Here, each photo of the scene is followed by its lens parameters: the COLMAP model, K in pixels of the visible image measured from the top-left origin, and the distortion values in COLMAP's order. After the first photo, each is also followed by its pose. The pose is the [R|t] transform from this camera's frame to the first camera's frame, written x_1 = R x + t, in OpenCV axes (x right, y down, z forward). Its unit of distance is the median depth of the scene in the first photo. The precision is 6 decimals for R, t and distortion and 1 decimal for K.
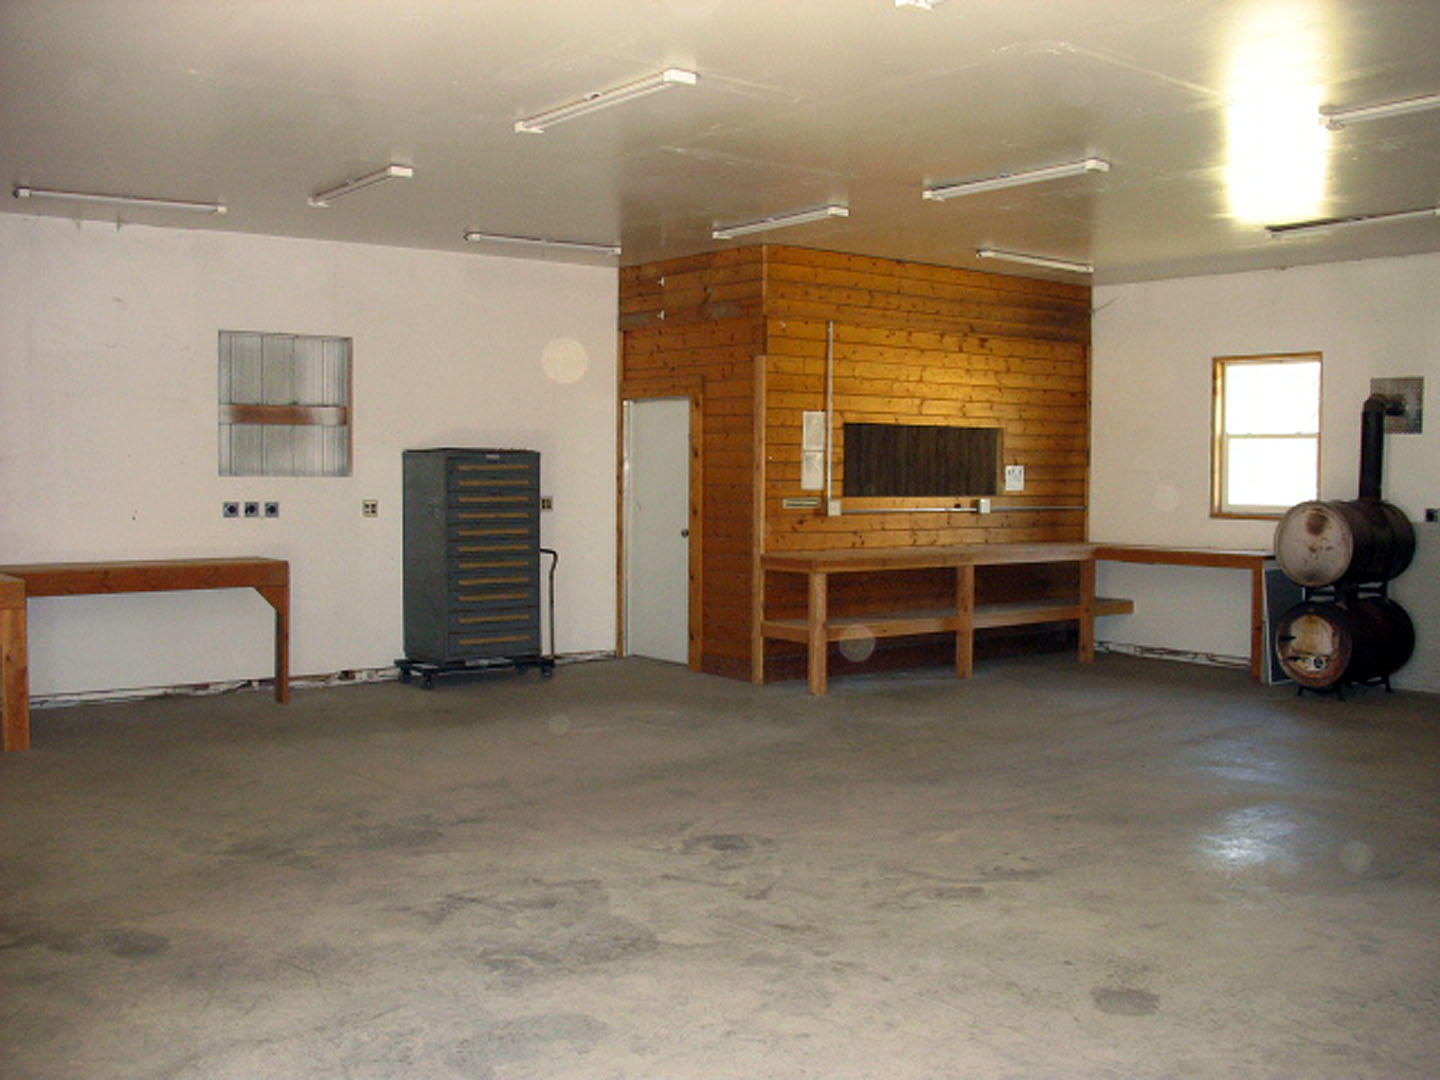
lens RADIAL K [[1513.4, 0, 720.0], [0, 1513.4, 540.0], [0, 0, 1]] dist [-0.133633, 0.023981]
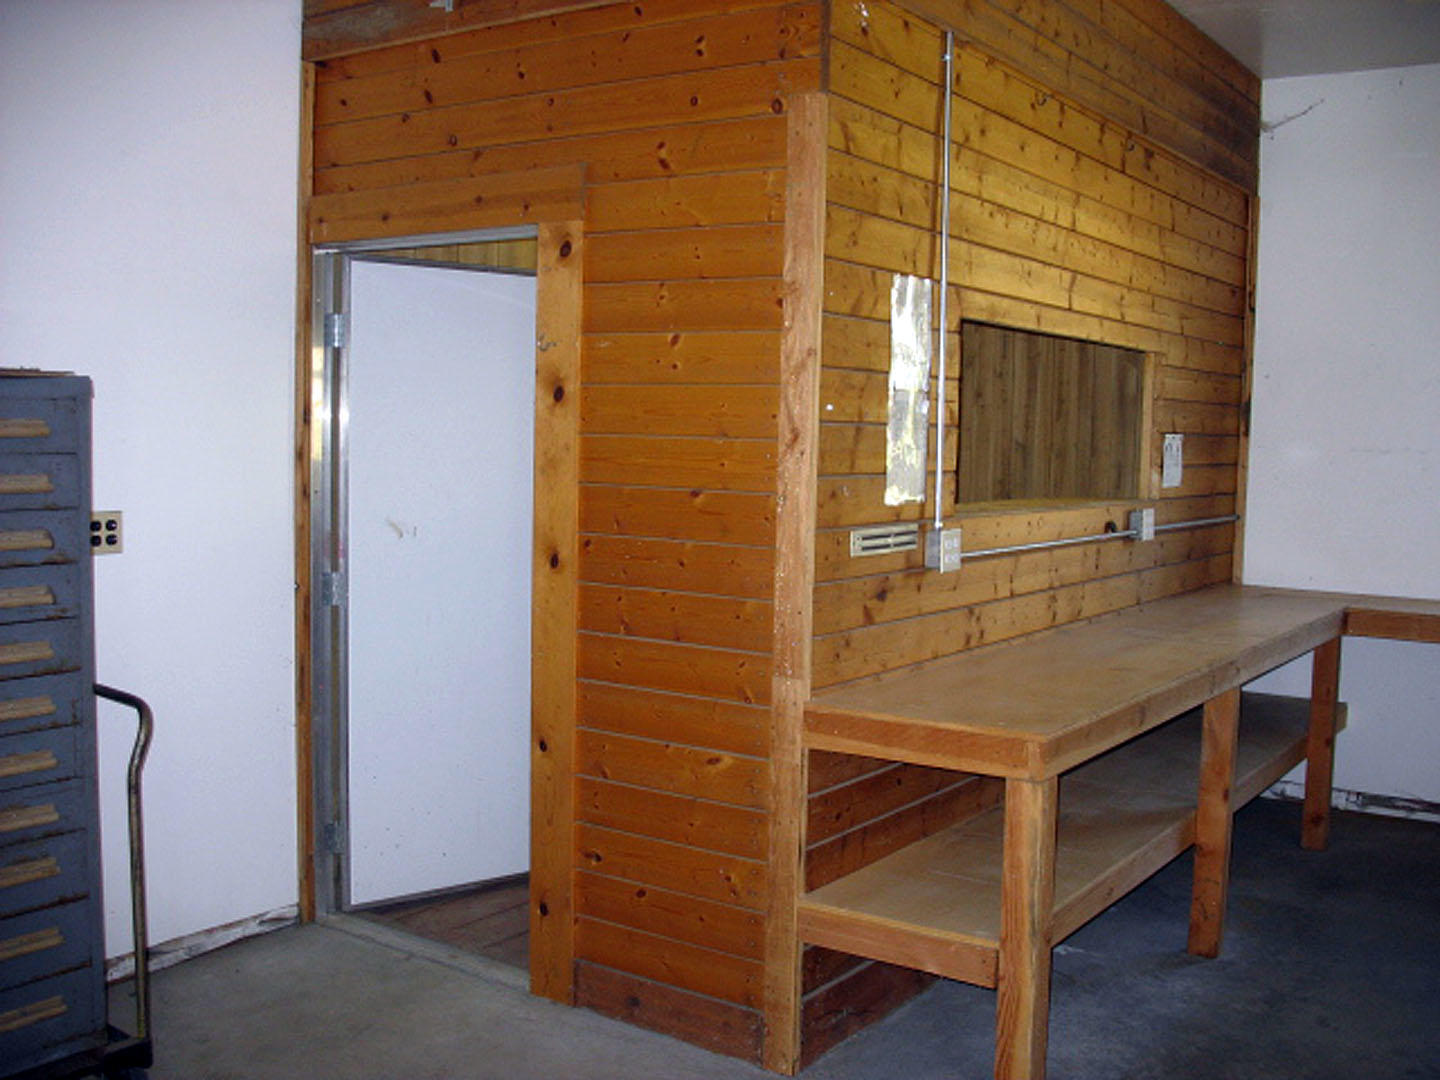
lens RADIAL K [[1513.4, 0, 720.0], [0, 1513.4, 540.0], [0, 0, 1]] dist [-0.133633, 0.023981]
pose [[0.955127, -0.005139, 0.296154, -0.083956], [-0.005976, 0.999312, 0.036613, -0.036049], [-0.296138, -0.036740, 0.954438, 0.661037]]
